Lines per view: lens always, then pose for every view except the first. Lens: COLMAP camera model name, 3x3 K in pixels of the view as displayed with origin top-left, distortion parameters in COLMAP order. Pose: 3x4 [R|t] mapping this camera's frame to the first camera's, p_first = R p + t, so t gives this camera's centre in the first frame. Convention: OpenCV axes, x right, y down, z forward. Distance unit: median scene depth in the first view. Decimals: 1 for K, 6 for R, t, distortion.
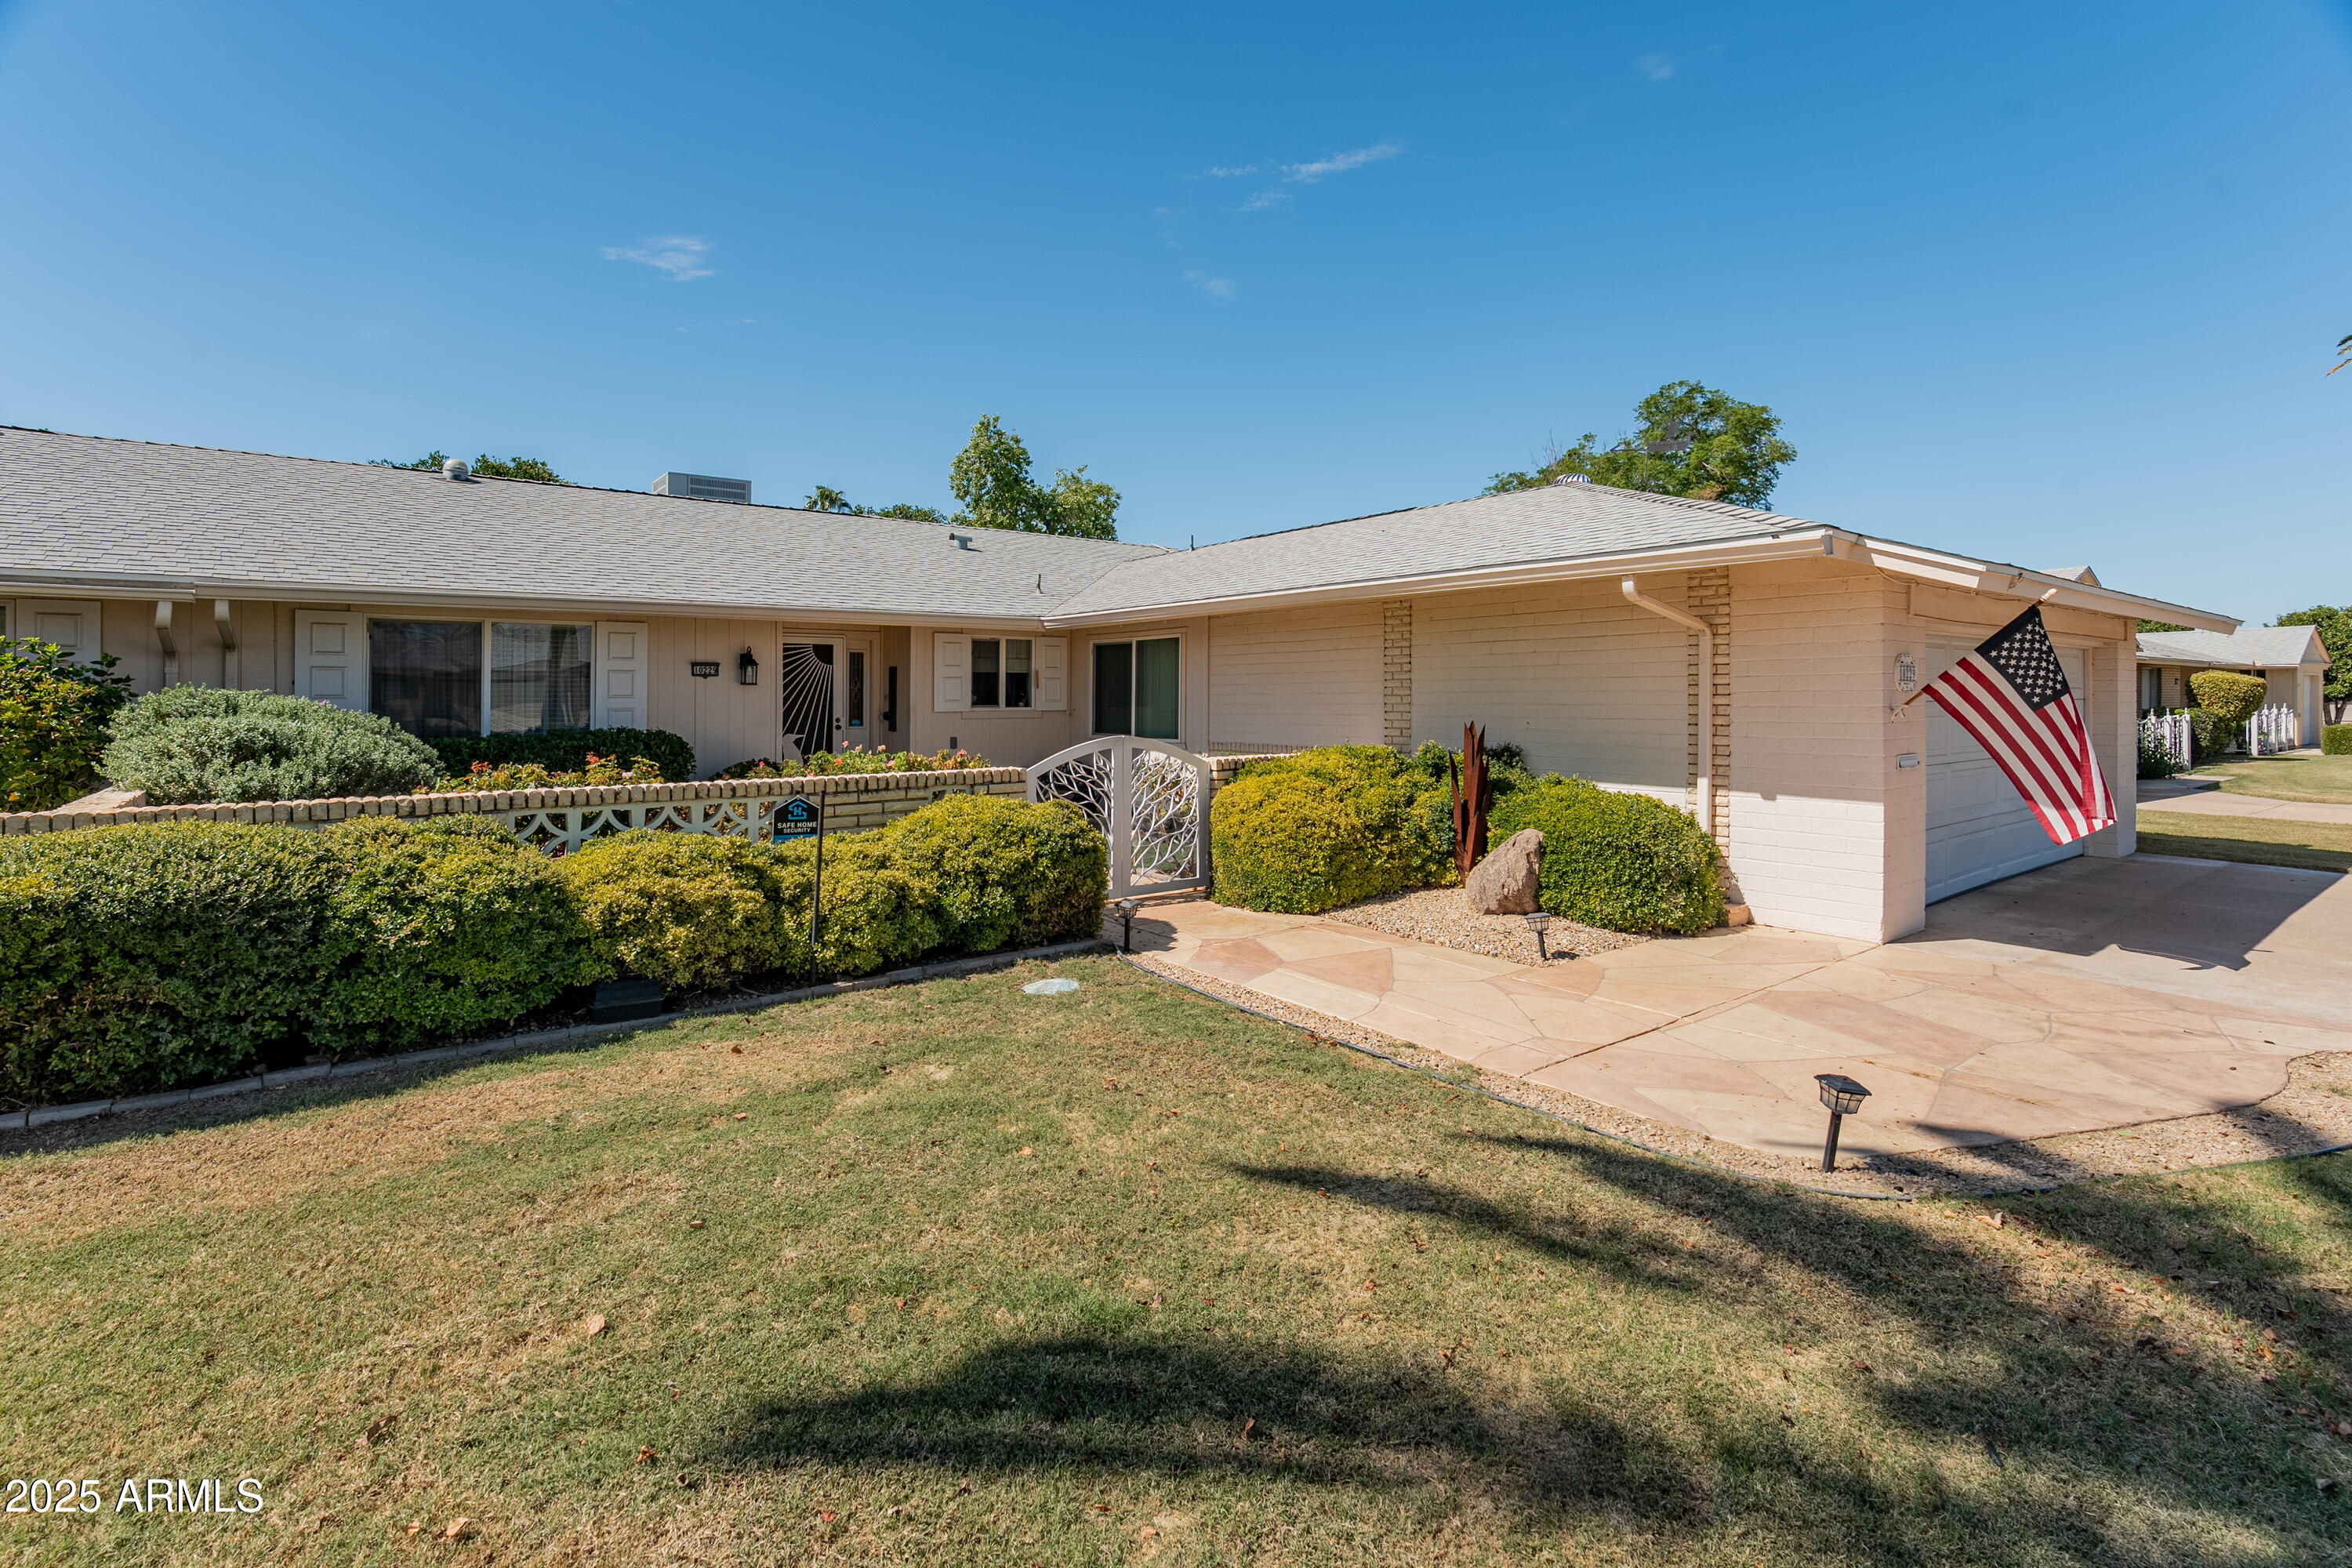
lens RADIAL K [[1102.1, 0, 1180.2], [0, 1102.1, 659.8], [0, 0, 1]] dist [-0.006713, 0.003536]
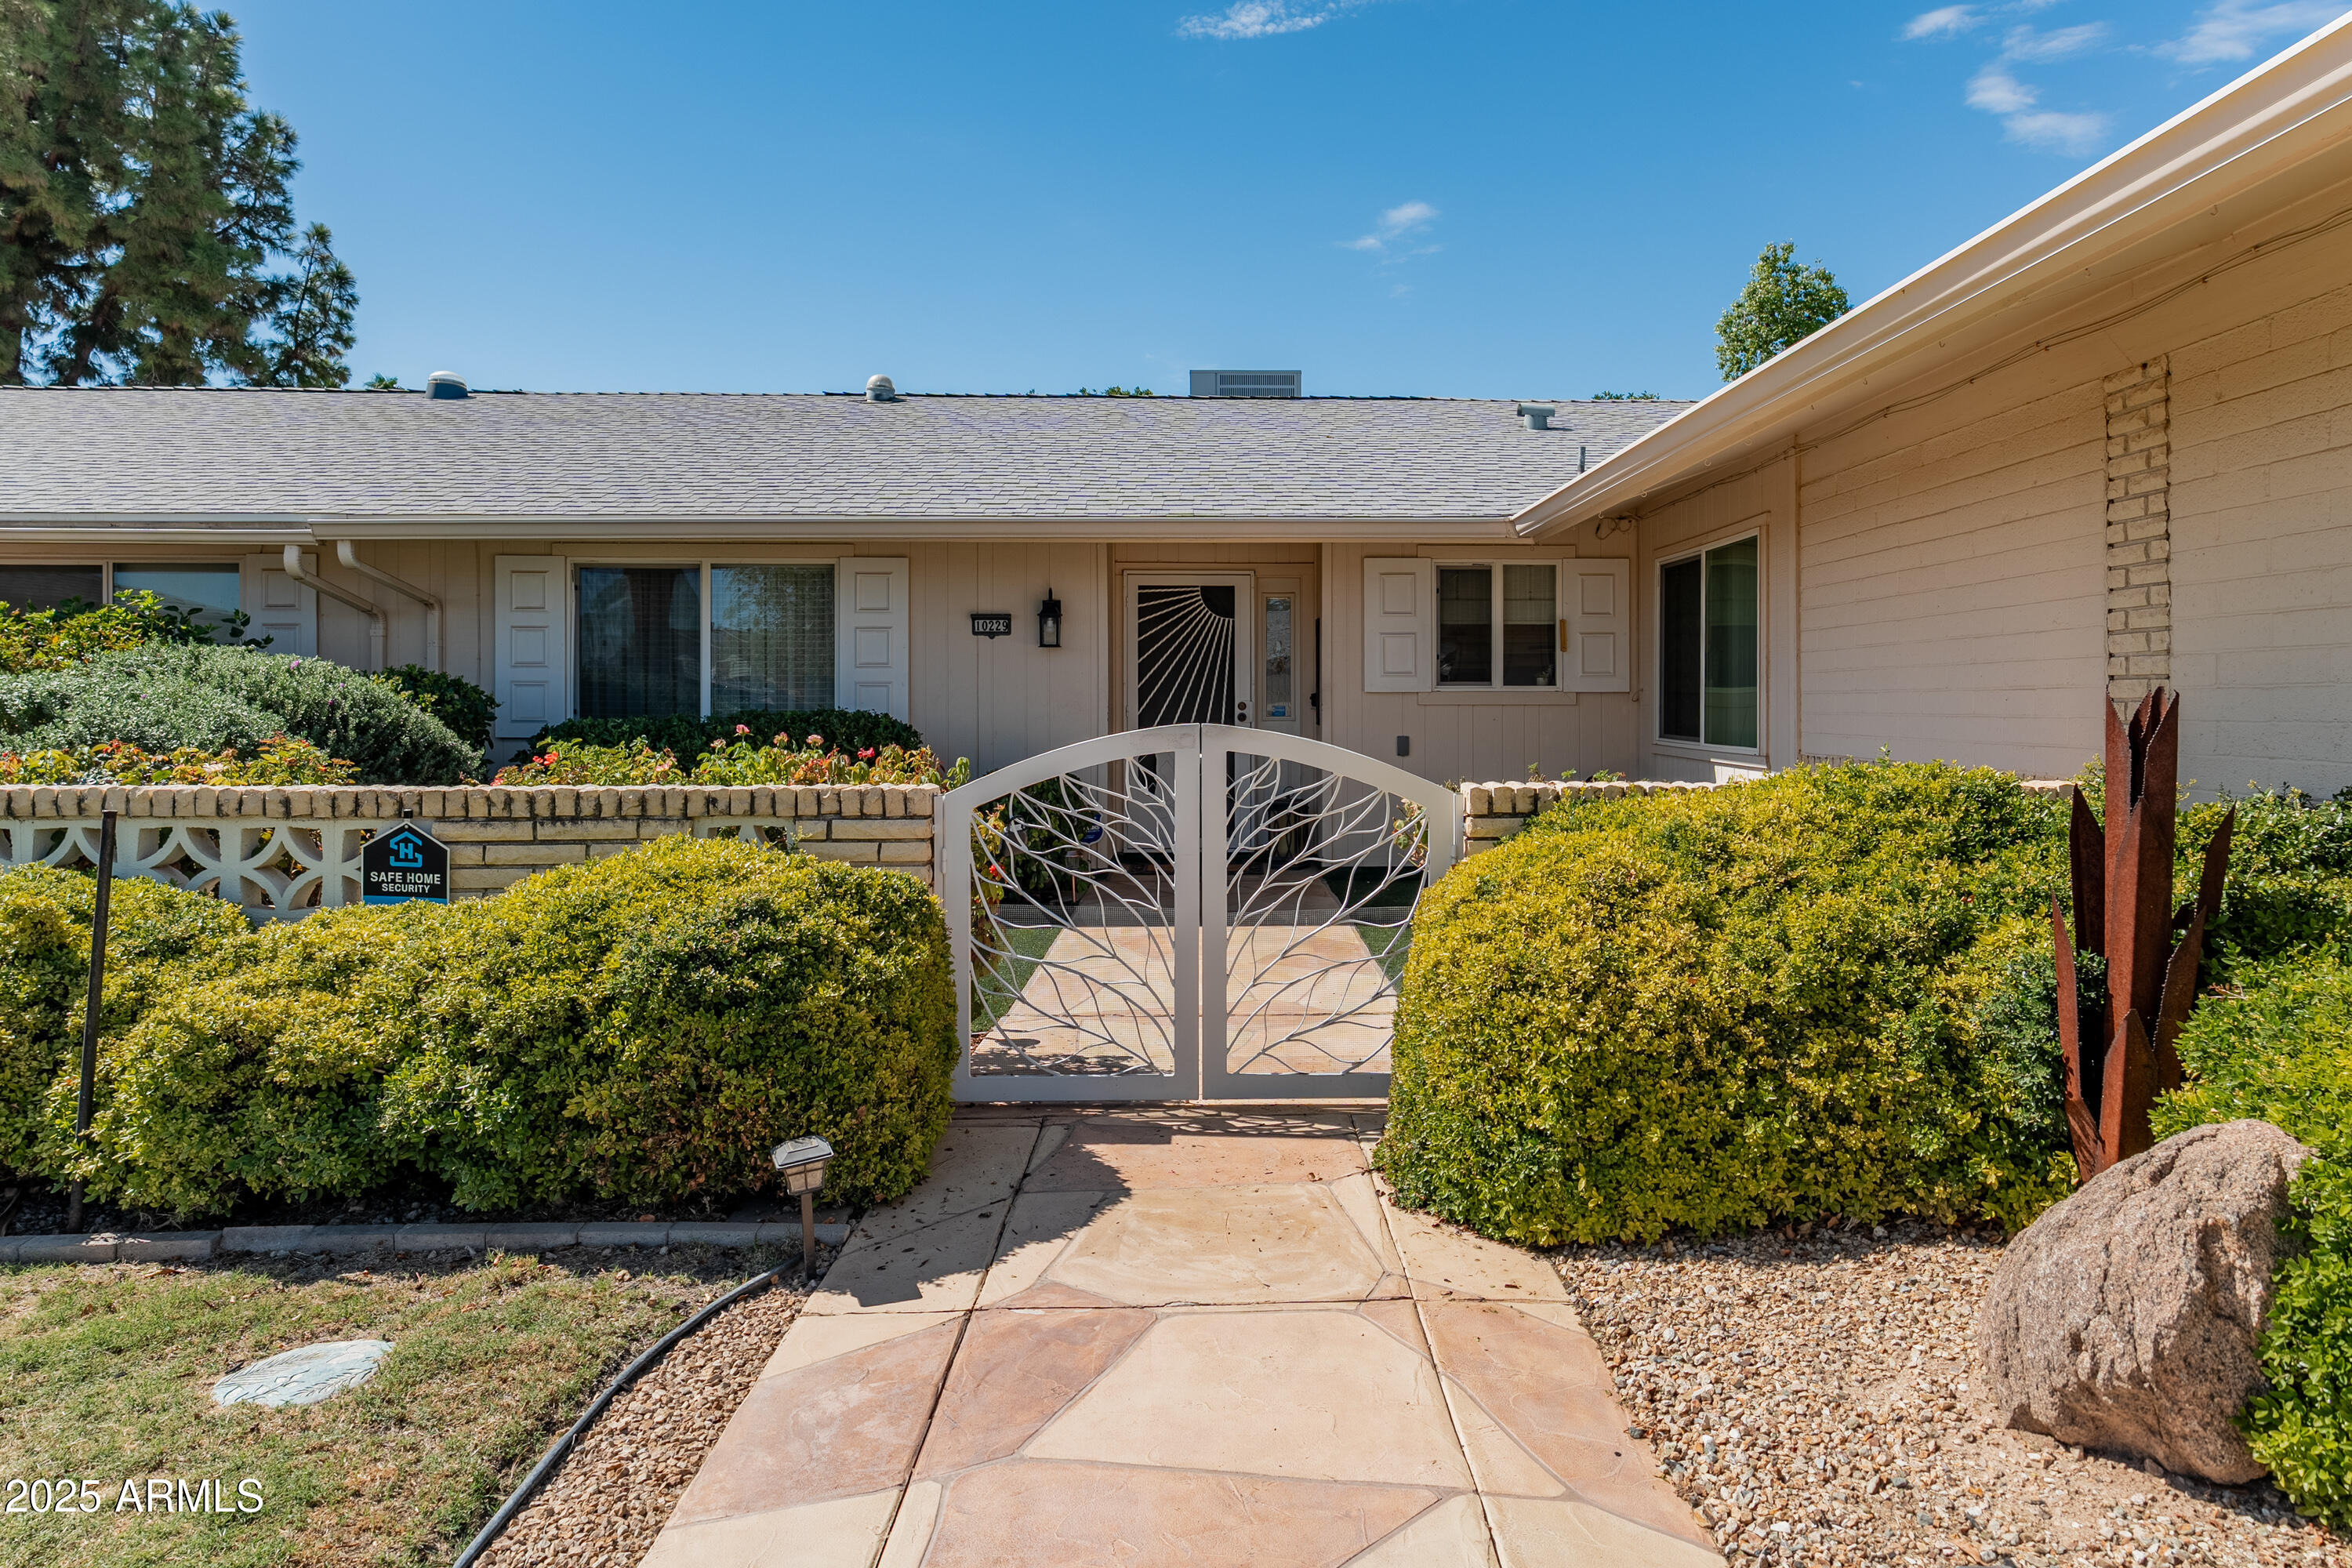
lens RADIAL K [[1437.4, 0, 1266.9], [0, 1437.4, 665.5], [0, 0, 1]] dist [-0.008482, 0.006629]
pose [[0.804633, -0.010814, -0.593674, 0.273405], [0.017961, 0.999820, 0.006132, 0.039520], [0.593500, -0.015597, 0.804683, 0.511736]]
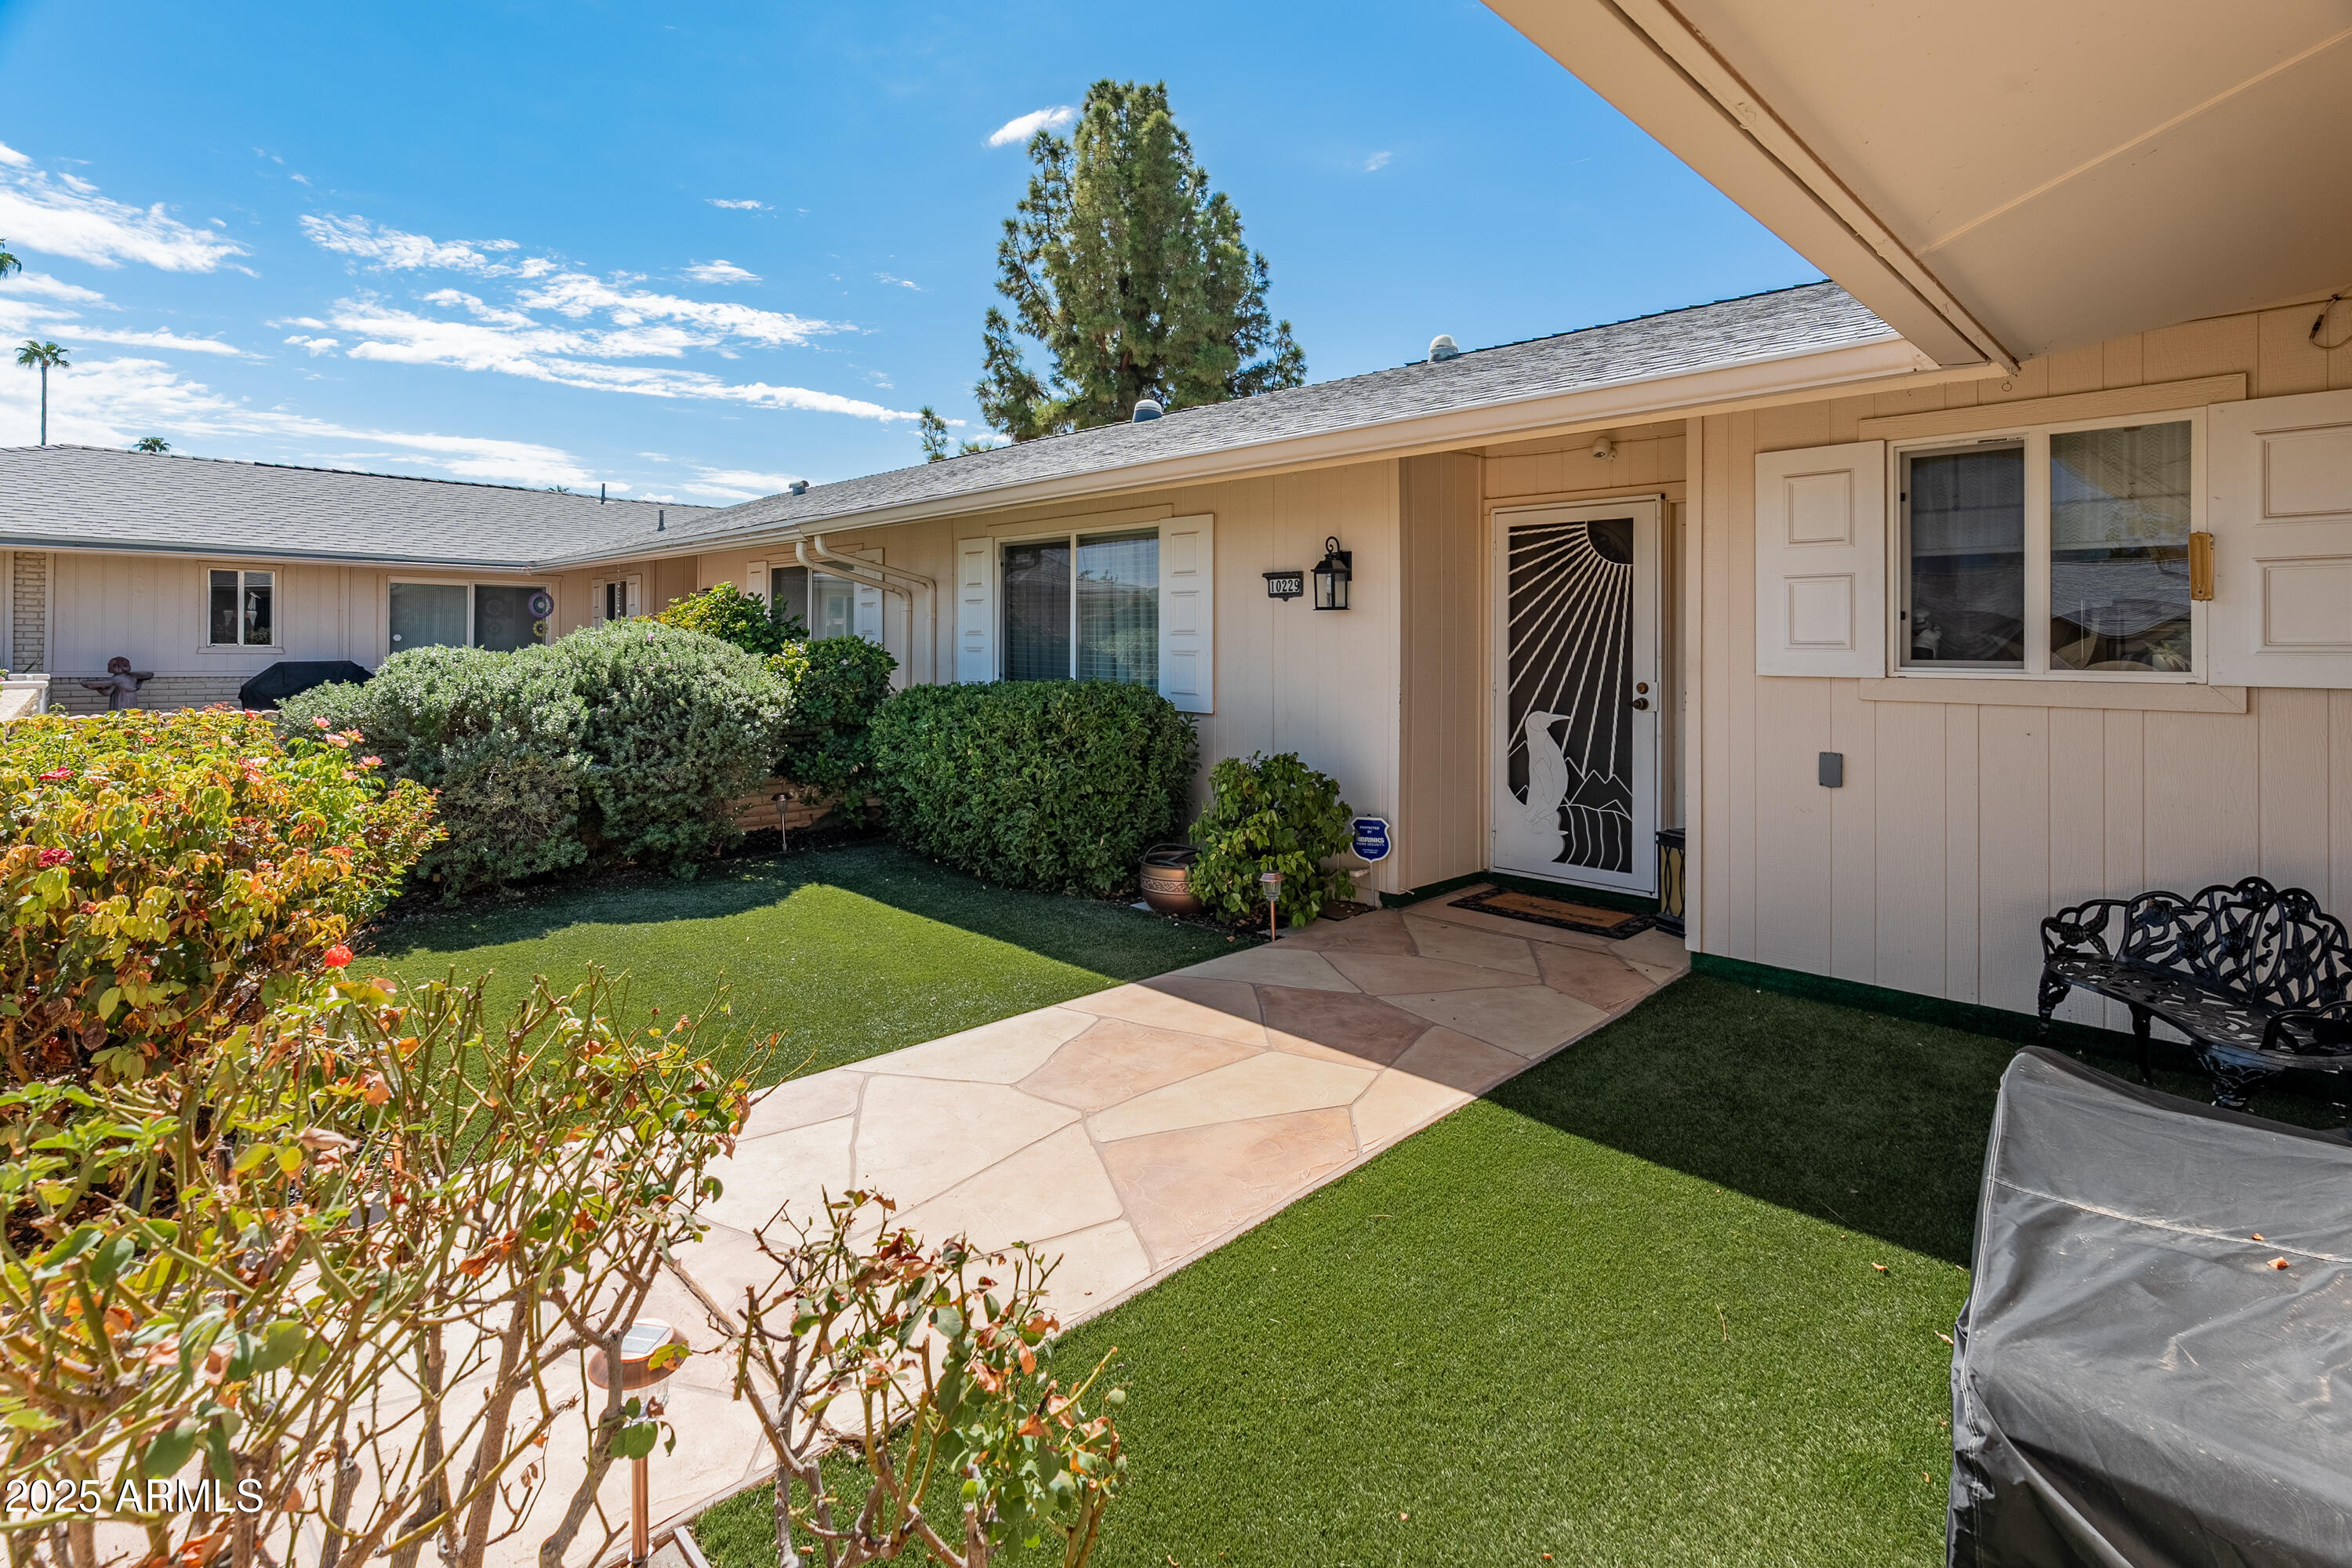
lens RADIAL K [[1102.1, 0, 1182.5], [0, 1102.1, 630.4], [0, 0, 1]] dist [-0.006713, 0.003536]
pose [[0.109116, -0.008371, -0.993994, 0.155692], [0.025989, 0.999647, -0.005566, 0.043195], [0.993689, -0.025225, 0.109295, 1.127021]]
